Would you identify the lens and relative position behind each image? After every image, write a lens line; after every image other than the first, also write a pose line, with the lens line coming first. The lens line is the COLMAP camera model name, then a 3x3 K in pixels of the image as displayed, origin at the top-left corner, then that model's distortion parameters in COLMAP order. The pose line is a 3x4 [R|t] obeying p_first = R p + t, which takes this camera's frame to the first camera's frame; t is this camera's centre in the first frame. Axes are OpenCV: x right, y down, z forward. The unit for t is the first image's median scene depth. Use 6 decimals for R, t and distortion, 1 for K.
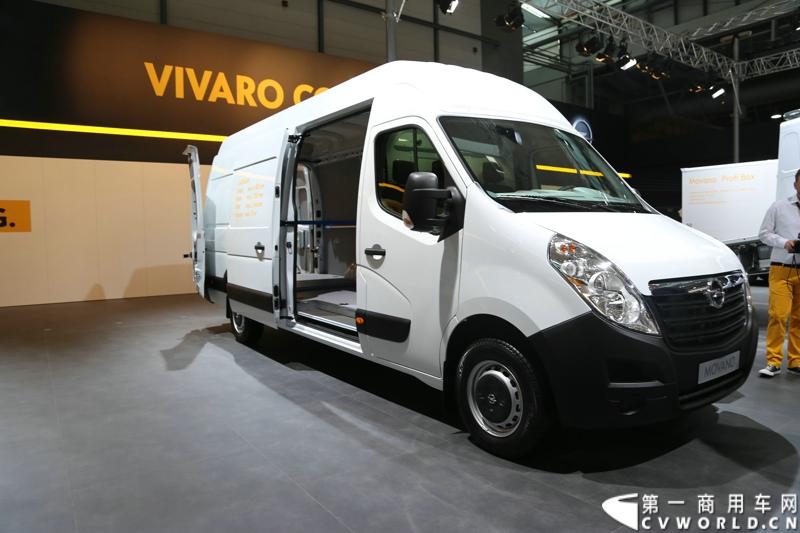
lens RADIAL K [[546.4, 0, 403.3], [0, 546.4, 270.4], [0, 0, 1]] dist [-0.115947, 0.057903]
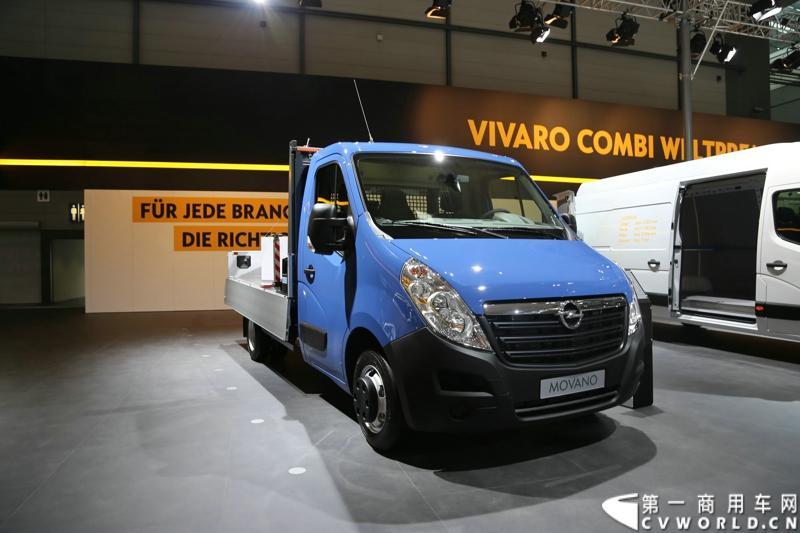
lens RADIAL K [[546.4, 0, 401.3], [0, 546.4, 272.9], [0, 0, 1]] dist [-0.115947, 0.057903]
pose [[0.939150, 0.019701, -0.342941, -0.531695], [-0.032975, 0.998914, -0.032919, 0.072000], [0.341920, 0.042224, 0.938780, -0.782430]]
